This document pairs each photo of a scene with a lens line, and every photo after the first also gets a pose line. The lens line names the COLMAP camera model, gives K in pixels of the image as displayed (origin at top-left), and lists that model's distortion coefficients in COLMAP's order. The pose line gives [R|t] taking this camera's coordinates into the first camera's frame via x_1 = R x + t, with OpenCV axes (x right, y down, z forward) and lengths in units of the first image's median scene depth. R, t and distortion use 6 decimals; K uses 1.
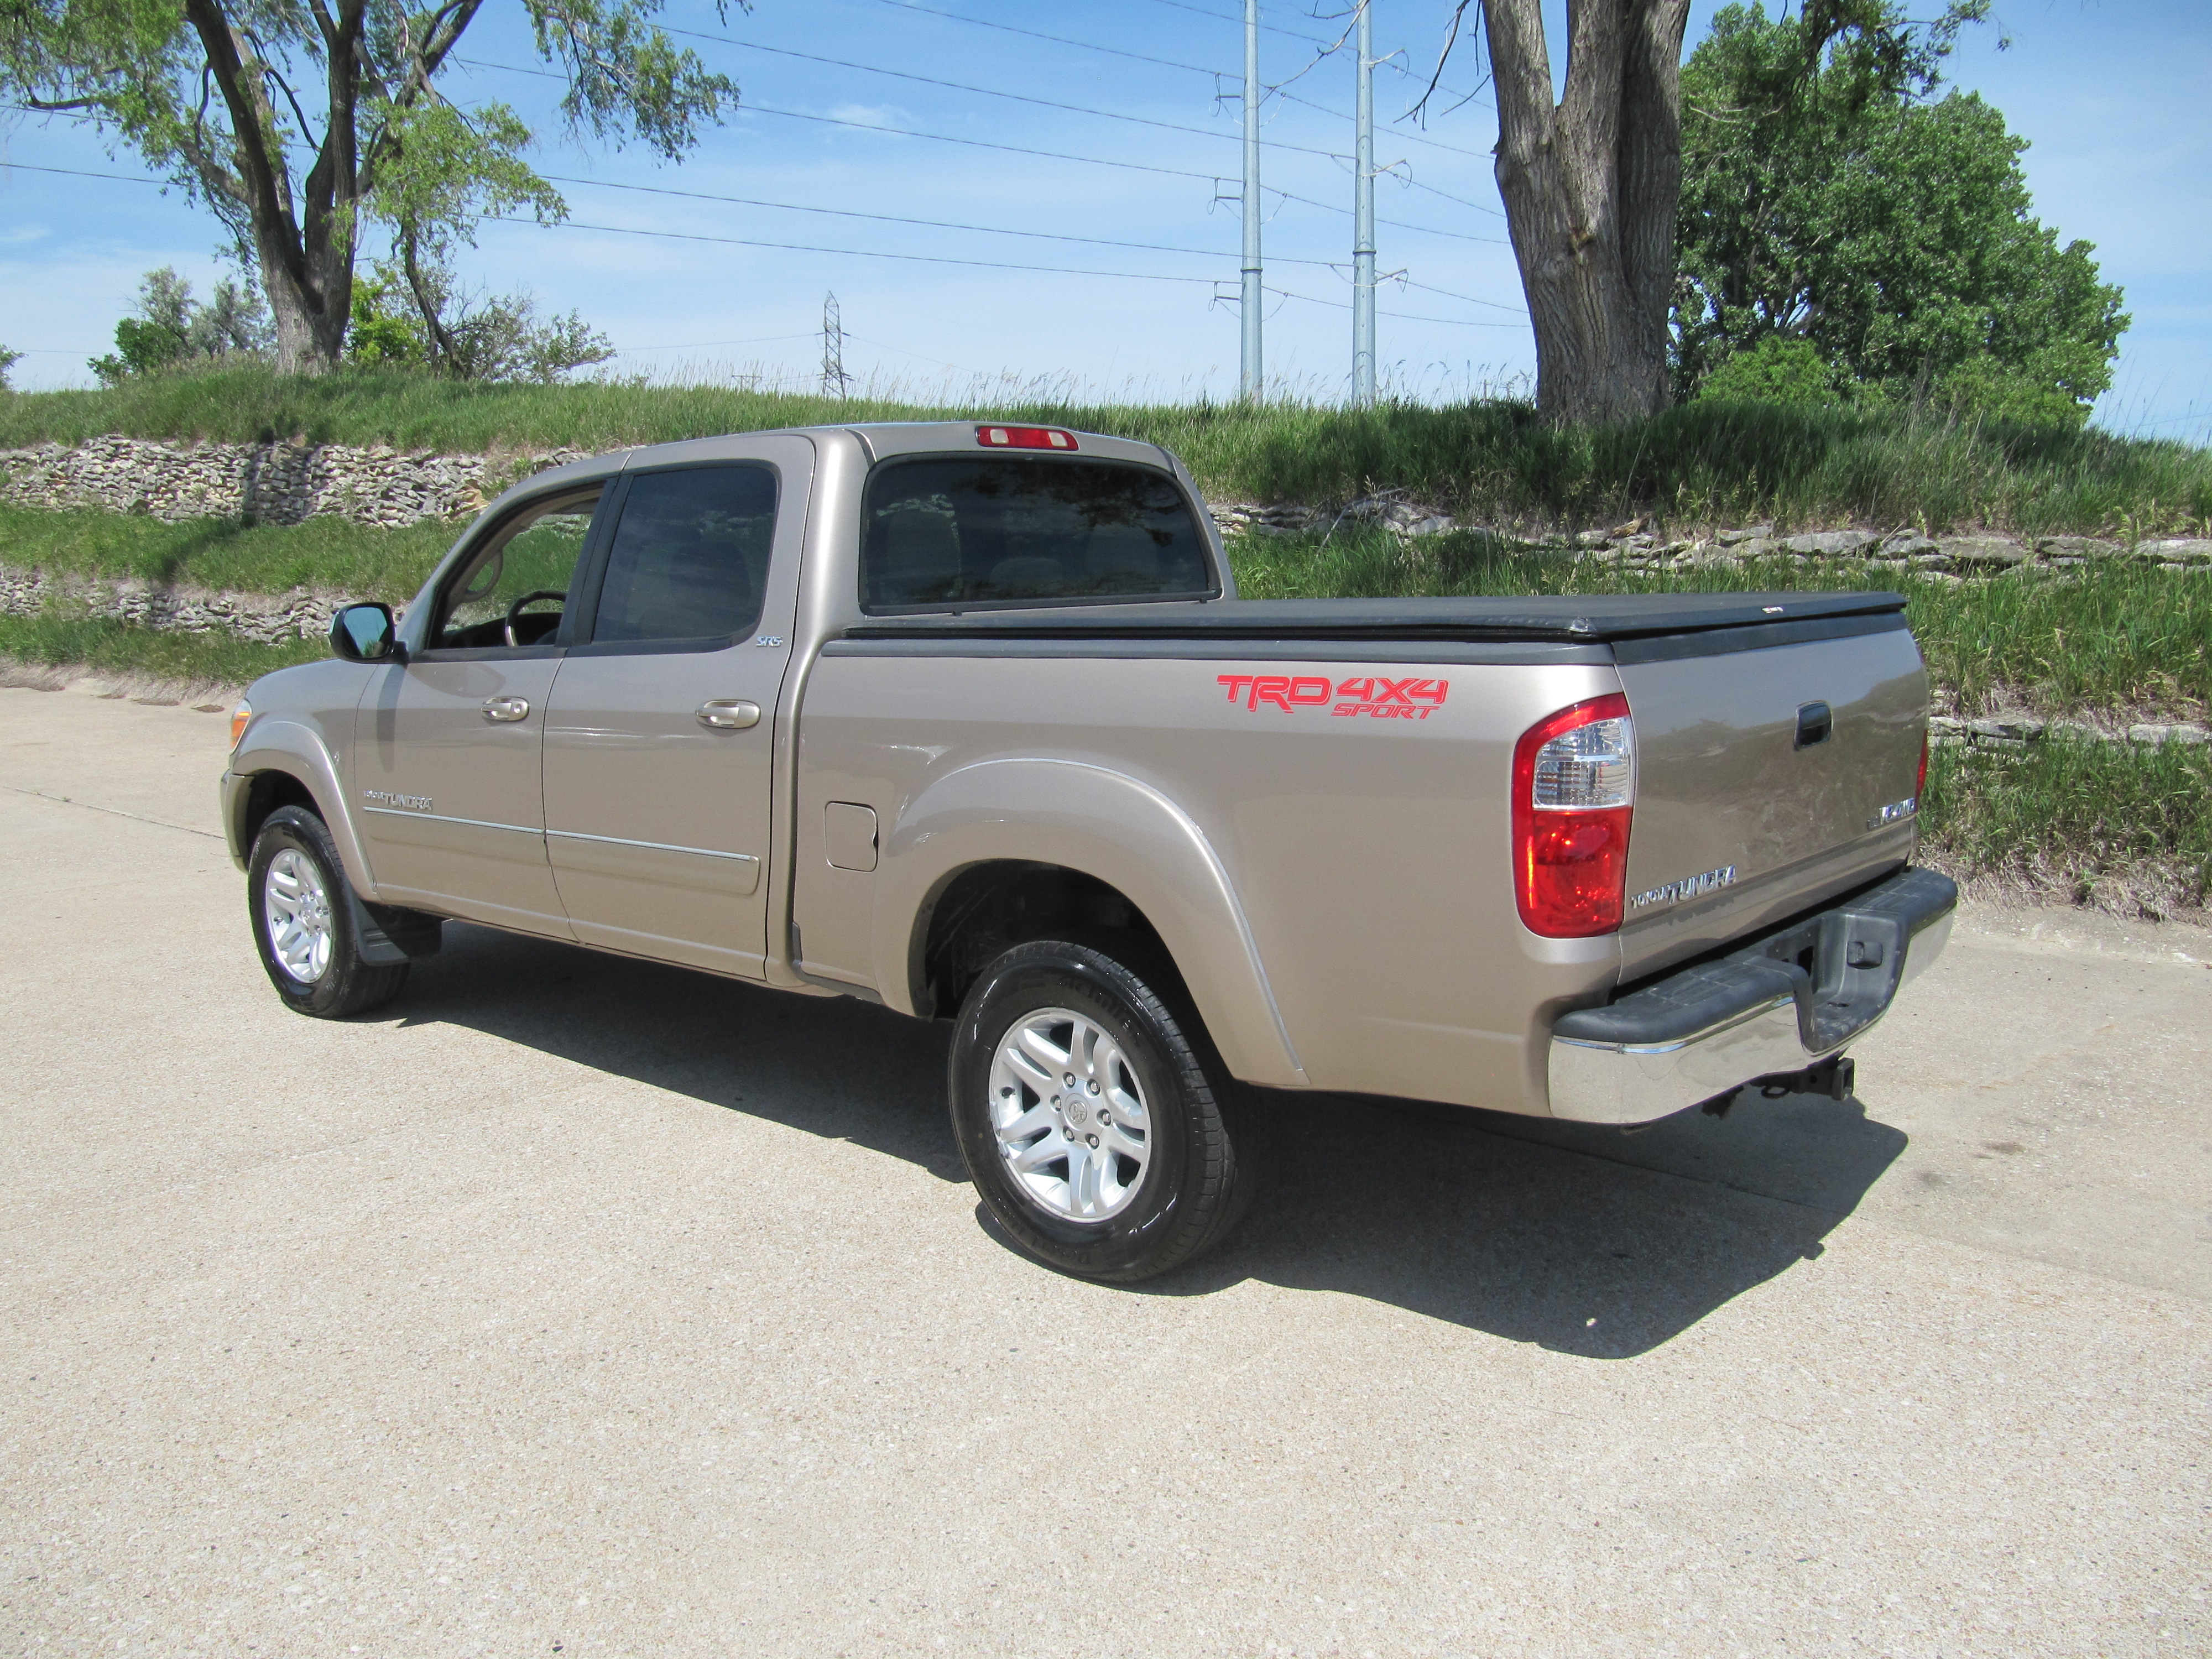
lens RADIAL K [[1820.1, 0, 1108.0], [0, 1820.1, 846.7], [0, 0, 1]] dist [-0.055406, 0.023832]
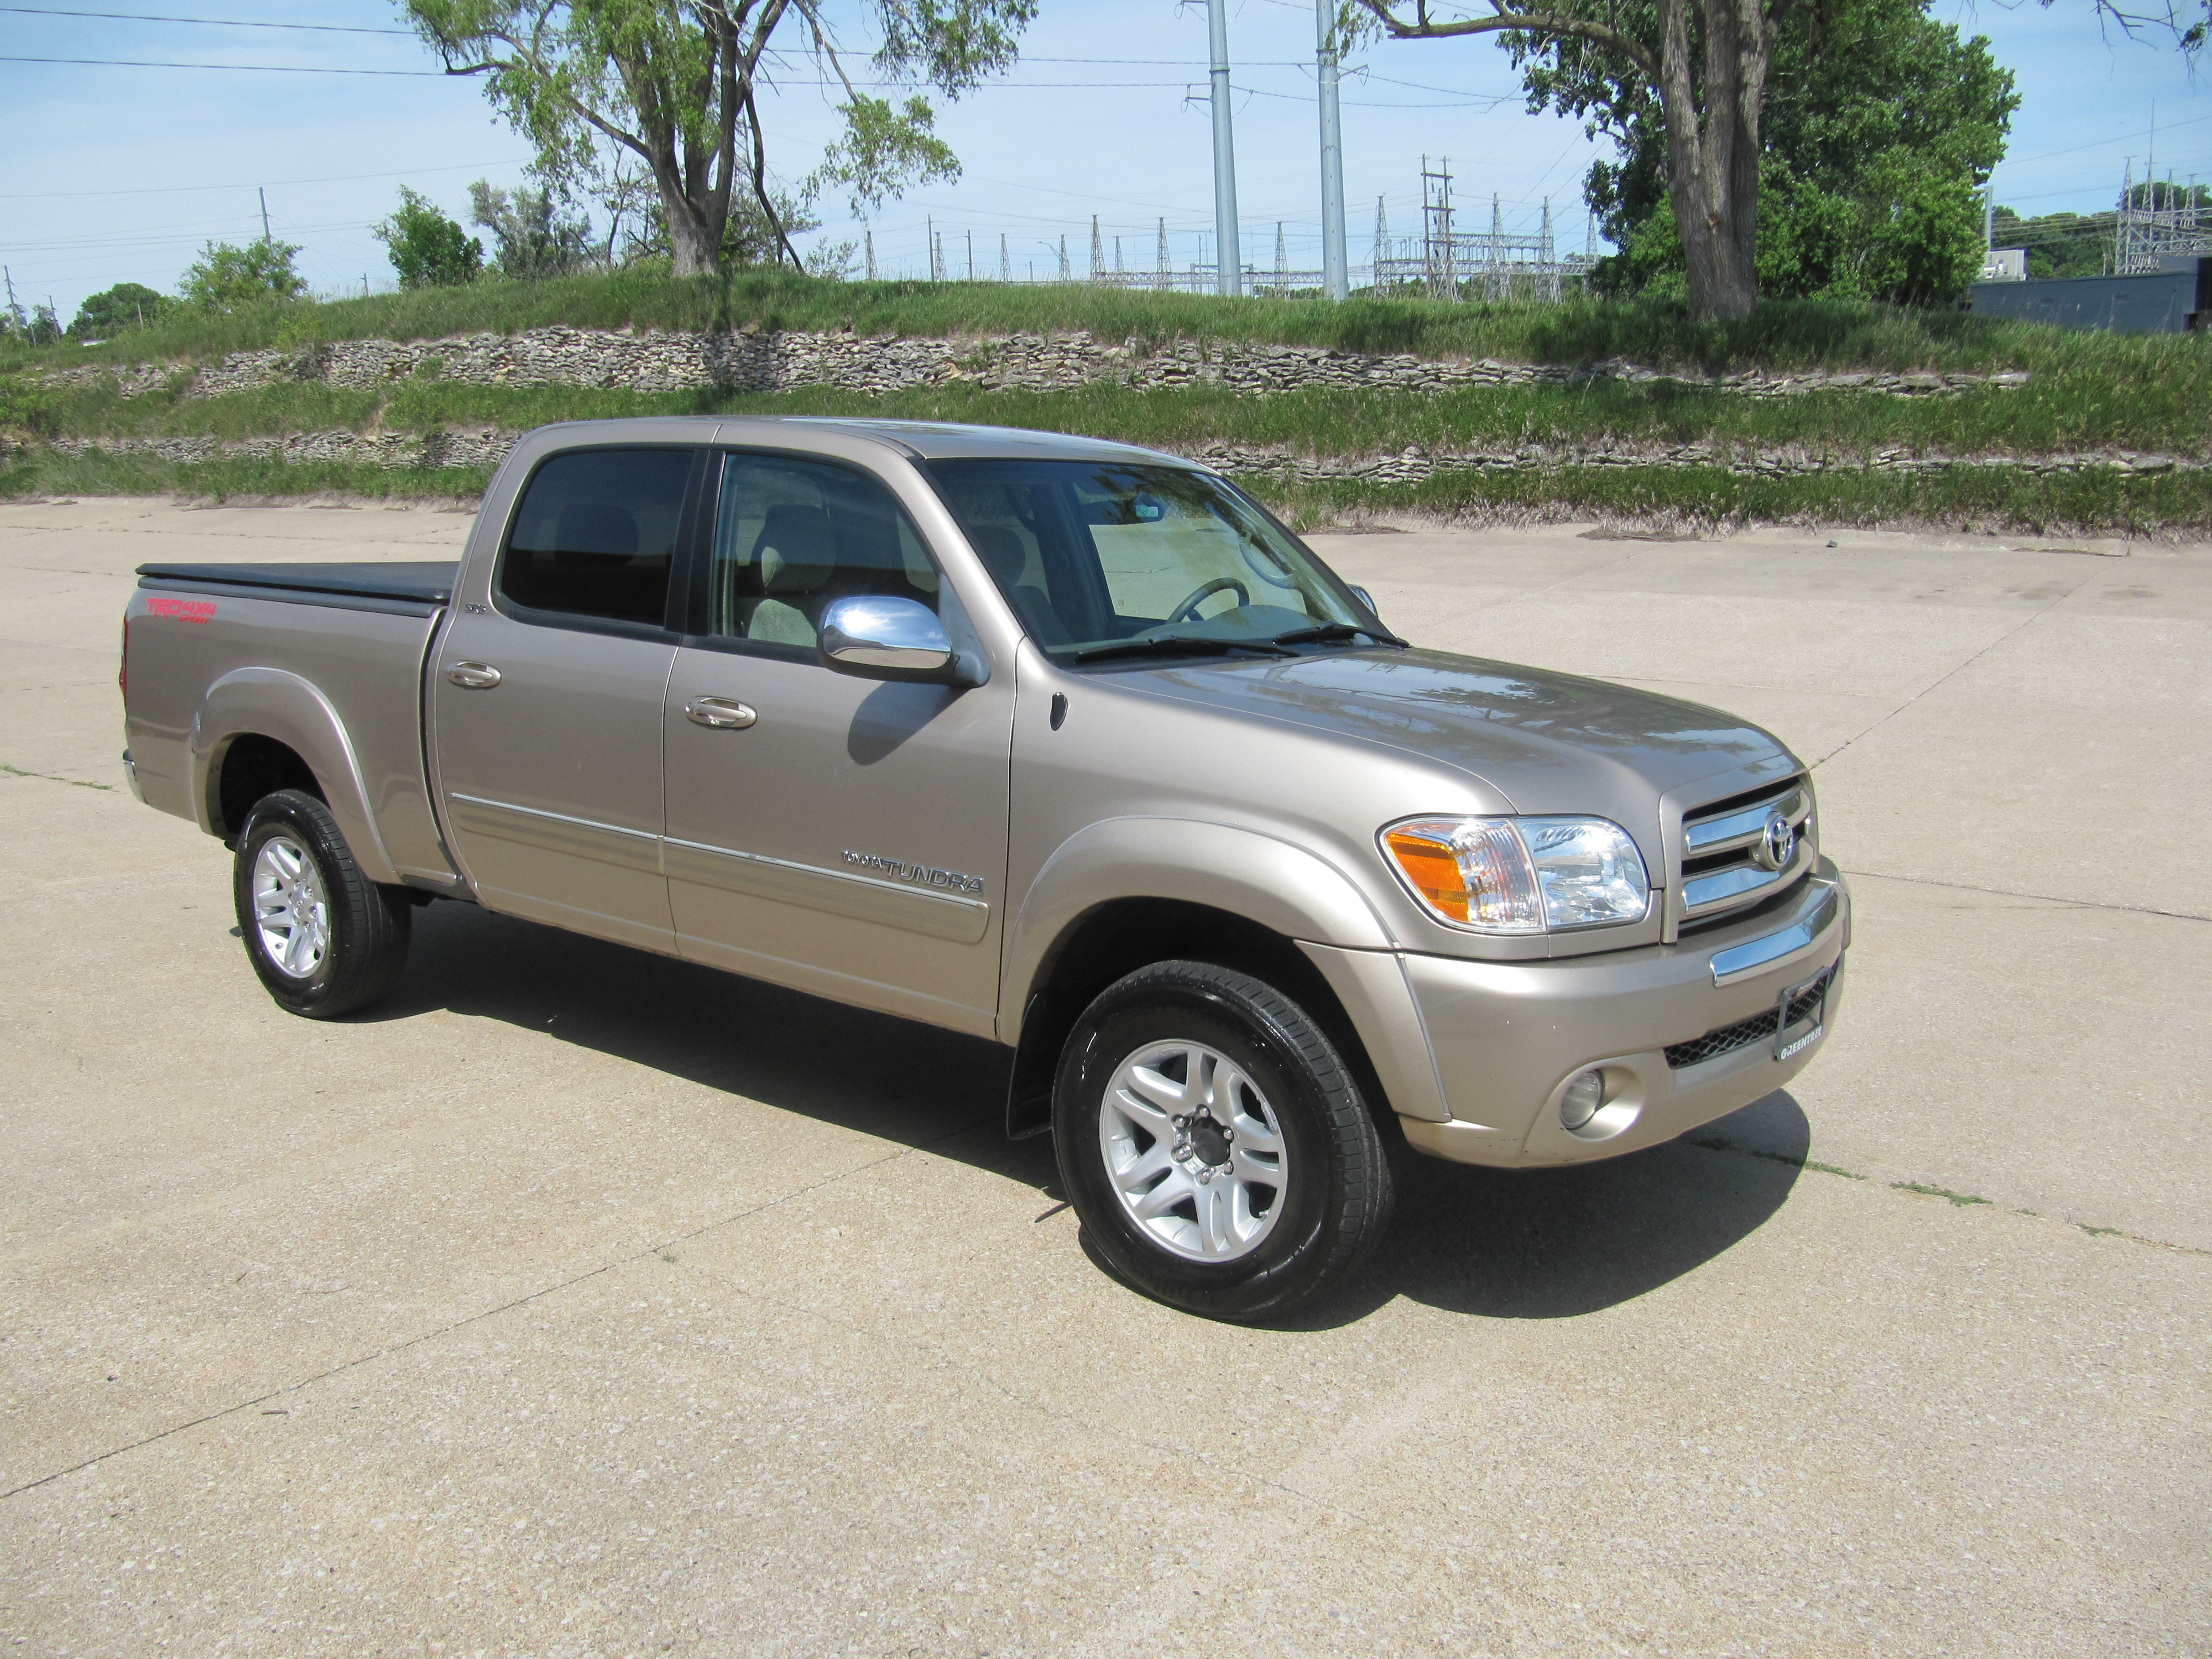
lens RADIAL K [[1820.1, 0, 1105.5], [0, 1820.1, 845.5], [0, 0, 1]] dist [-0.055406, 0.023832]
pose [[0.997036, -0.068907, 0.034212, -0.260365], [0.064491, 0.991073, 0.116686, 0.031844], [-0.041947, -0.114134, 0.992579, -0.503196]]
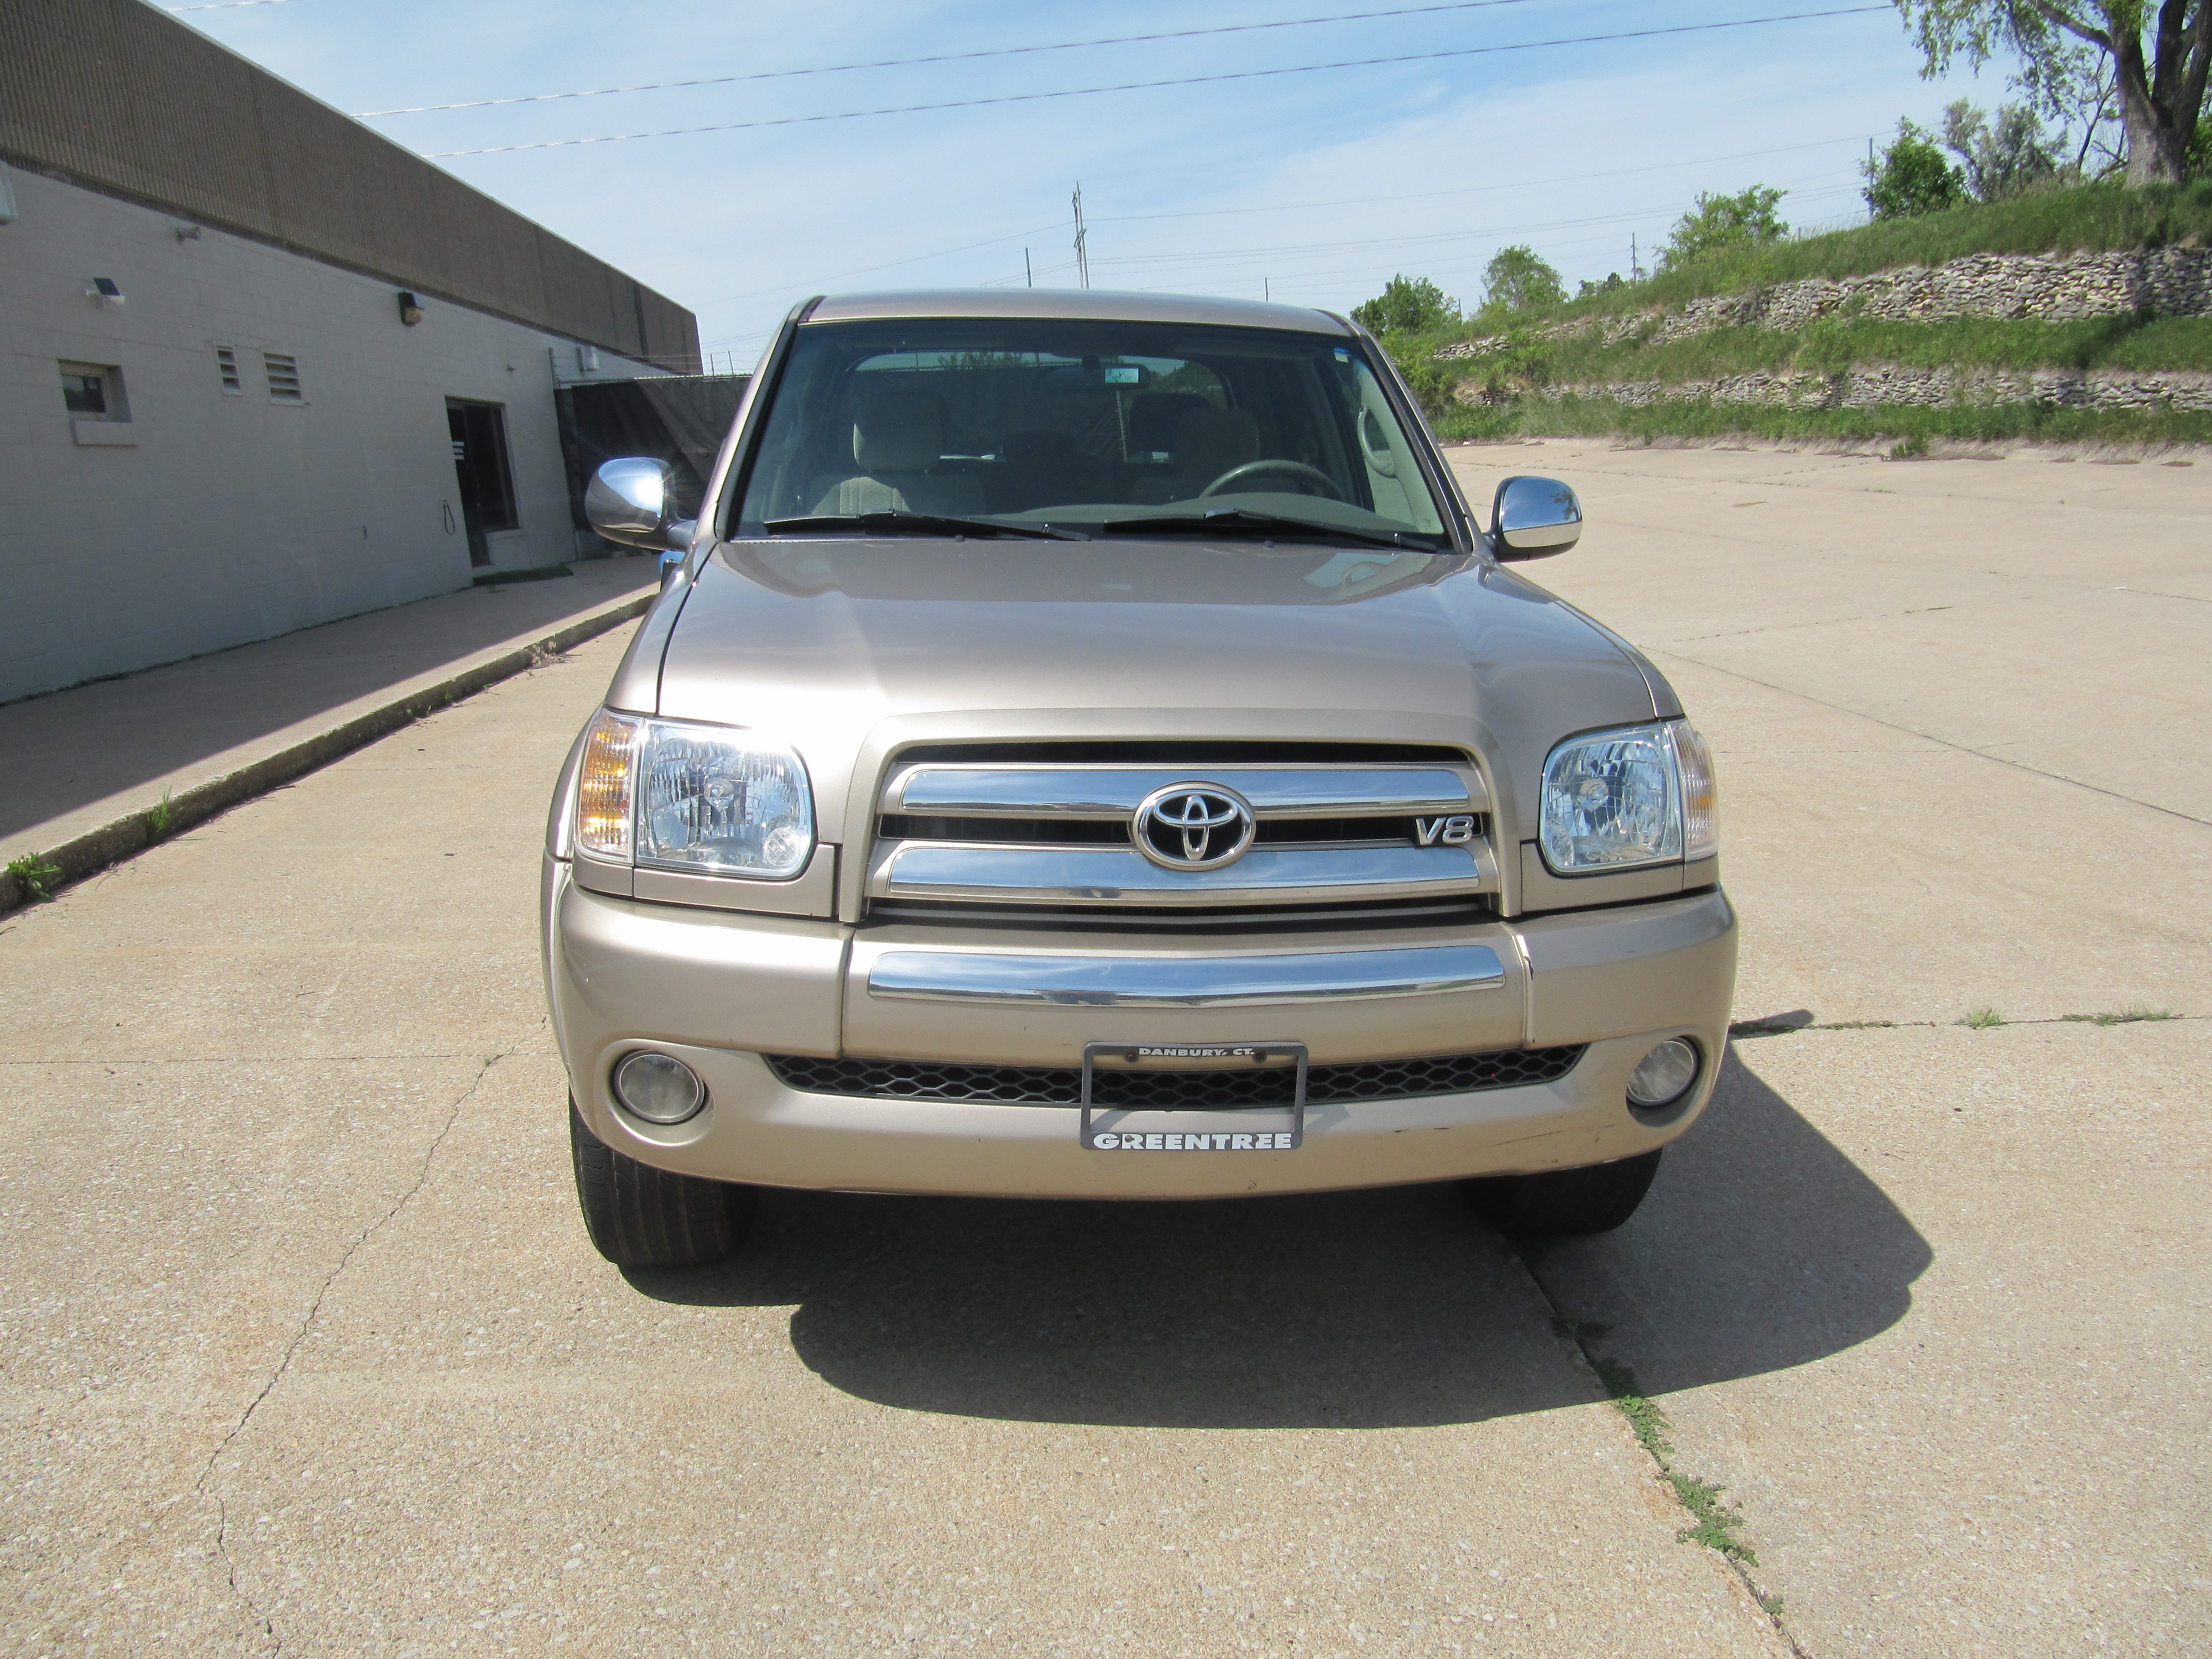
lens RADIAL K [[1820.1, 0, 1111.1], [0, 1820.1, 852.9], [0, 0, 1]] dist [-0.055406, 0.023832]
pose [[0.718931, 0.089862, -0.689248, -0.113246], [-0.007346, 0.992535, 0.121740, 0.043657], [0.695043, -0.082459, 0.714224, -0.417566]]
